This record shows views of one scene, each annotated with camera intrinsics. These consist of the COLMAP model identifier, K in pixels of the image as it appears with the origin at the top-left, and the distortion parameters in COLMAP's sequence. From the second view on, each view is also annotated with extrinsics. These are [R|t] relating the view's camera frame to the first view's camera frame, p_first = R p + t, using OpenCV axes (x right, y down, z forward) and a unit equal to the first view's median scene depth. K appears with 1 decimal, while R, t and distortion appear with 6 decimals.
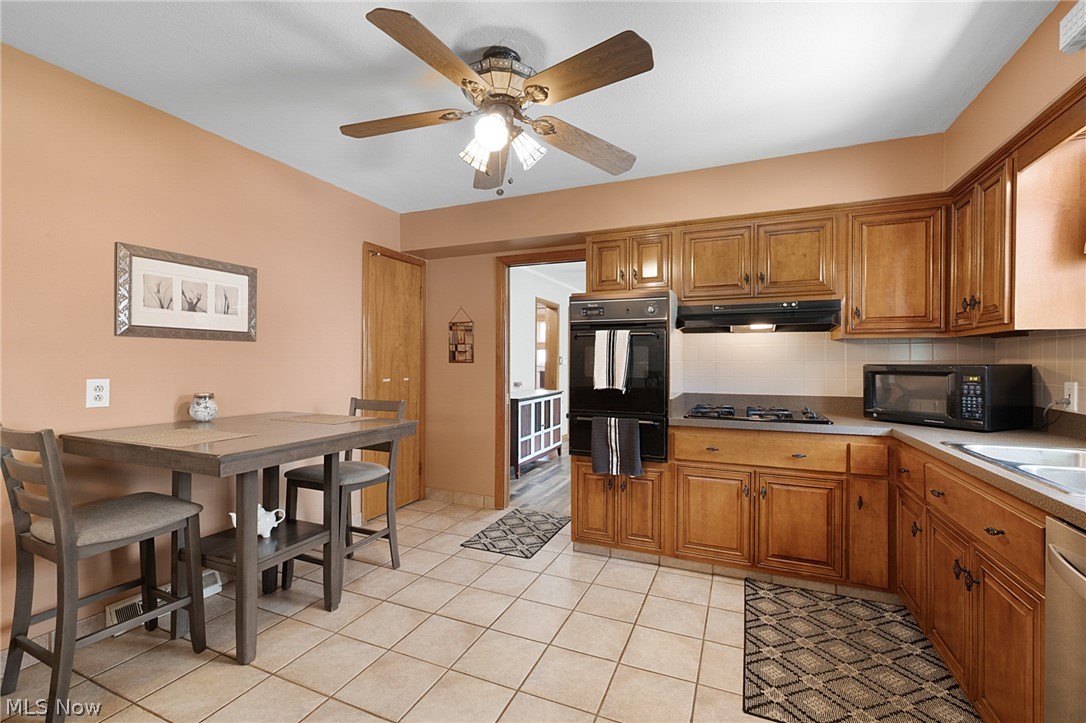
lens RADIAL K [[463.0, 0, 544.3], [0, 463.0, 359.5], [0, 0, 1]] dist [-0.001123, -0.000205]
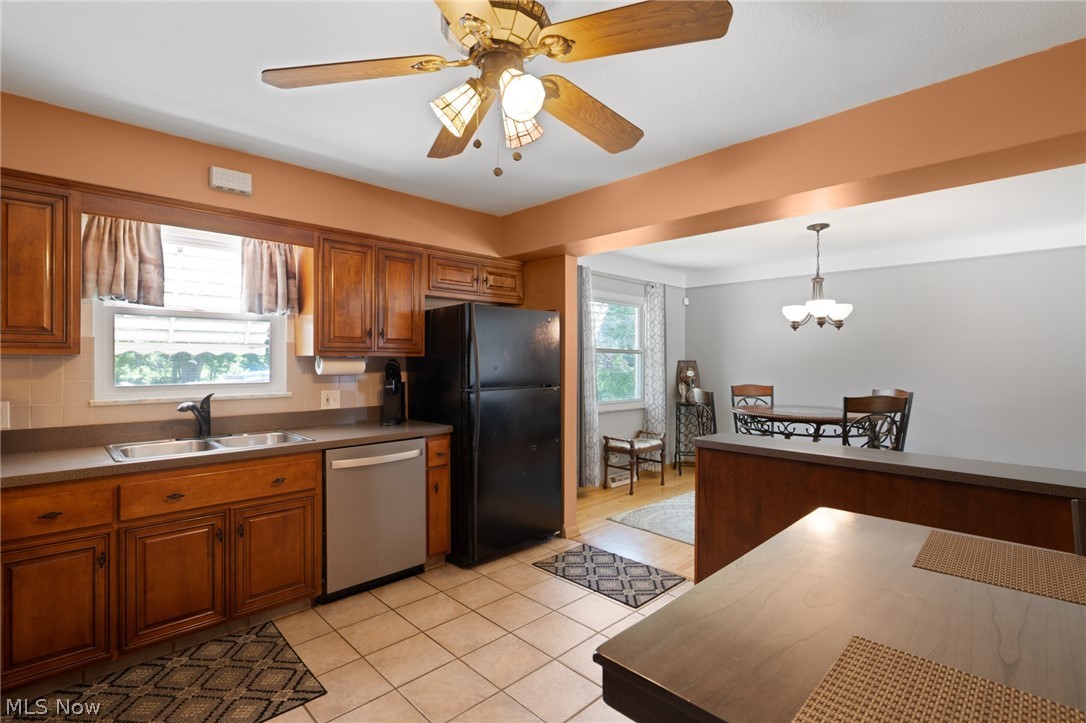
lens RADIAL K [[509.3, 0, 541.7], [0, 509.3, 361.9], [0, 0, 1]] dist [0.002138, 0.000702]
pose [[-0.923383, -0.004895, 0.383850, -0.344136], [-0.004986, 0.999987, 0.000758, -0.038788], [-0.383849, -0.001214, -0.923395, 1.247838]]
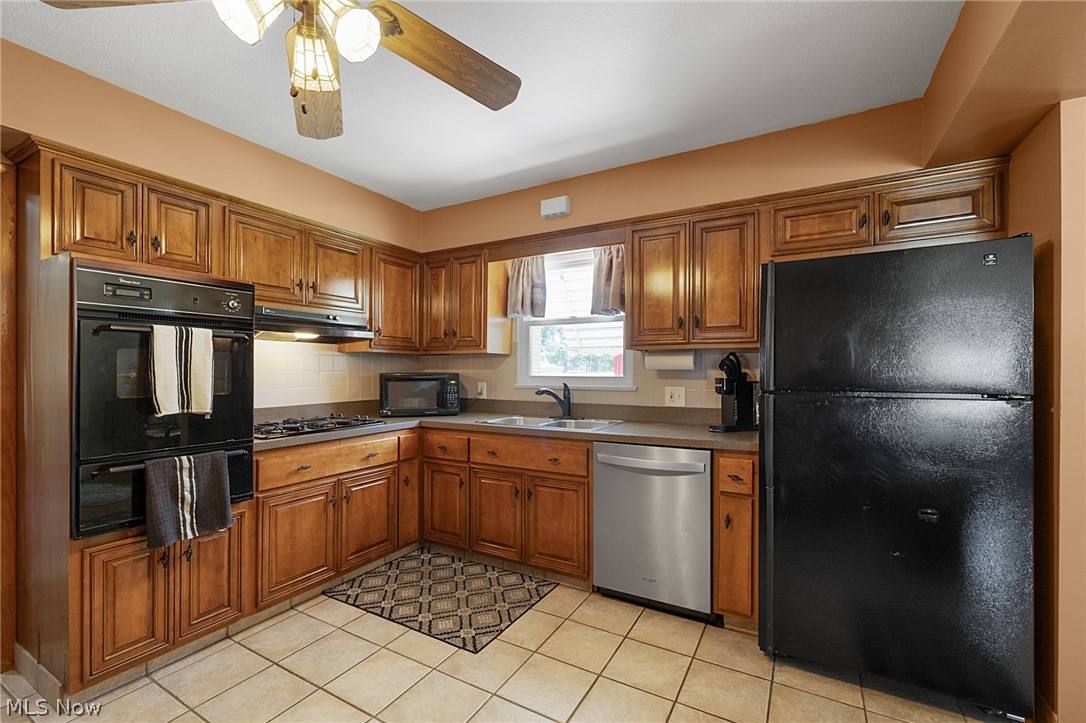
lens RADIAL K [[463.0, 0, 544.2], [0, 463.0, 368.6], [0, 0, 1]] dist [-0.001123, -0.000205]
pose [[0.112288, -0.000183, 0.993676, -0.501500], [-0.004819, 0.999988, 0.000729, -0.005546], [-0.993664, -0.004870, 0.112286, 0.433216]]
